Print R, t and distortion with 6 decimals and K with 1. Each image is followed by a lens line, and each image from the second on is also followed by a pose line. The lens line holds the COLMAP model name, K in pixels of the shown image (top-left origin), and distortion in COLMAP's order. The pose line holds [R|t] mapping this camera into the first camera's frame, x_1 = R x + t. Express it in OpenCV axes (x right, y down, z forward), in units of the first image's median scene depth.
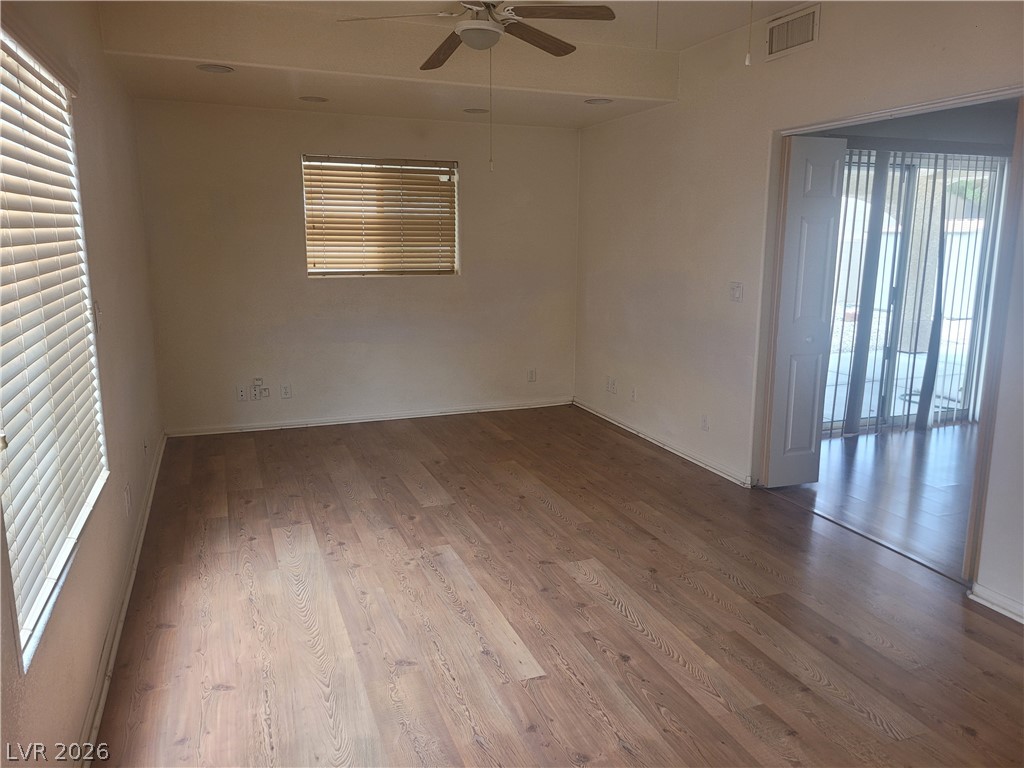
lens RADIAL K [[761.9, 0, 516.8], [0, 761.9, 380.8], [0, 0, 1]] dist [0.062400, -0.008585]
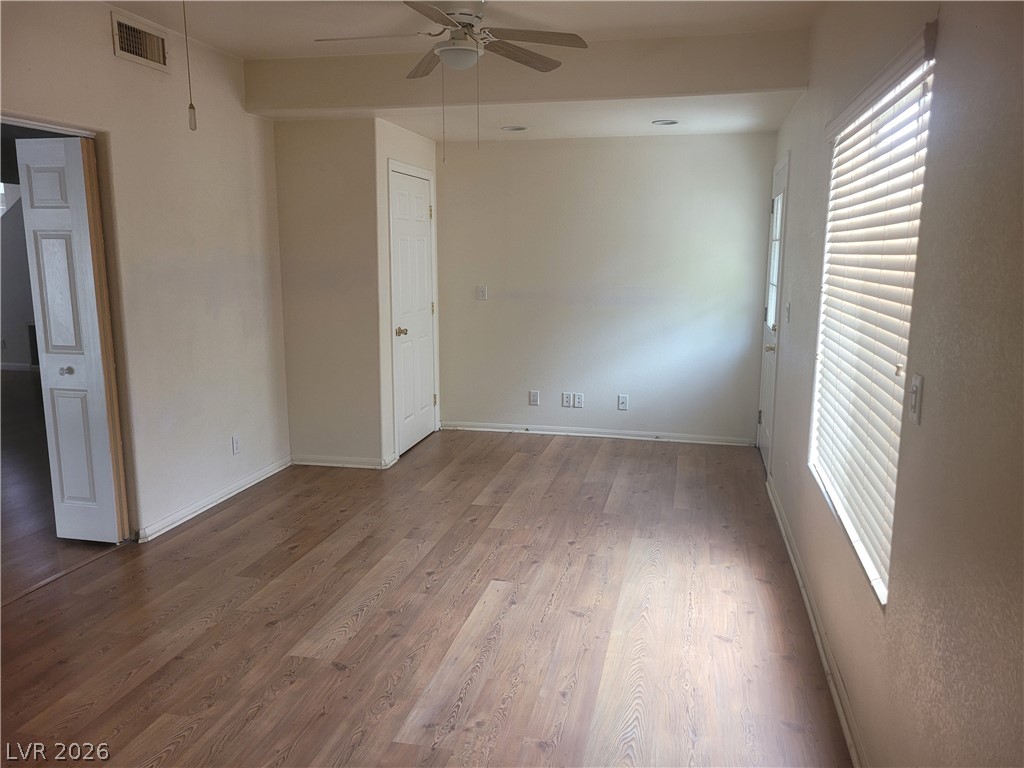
lens RADIAL K [[761.9, 0, 516.8], [0, 761.9, 380.8], [0, 0, 1]] dist [0.062400, -0.008585]
pose [[-0.825643, -0.101740, 0.554944, -0.643960], [0.104114, 0.939238, 0.327096, -0.348021], [-0.554503, 0.327842, -0.764883, 1.714501]]
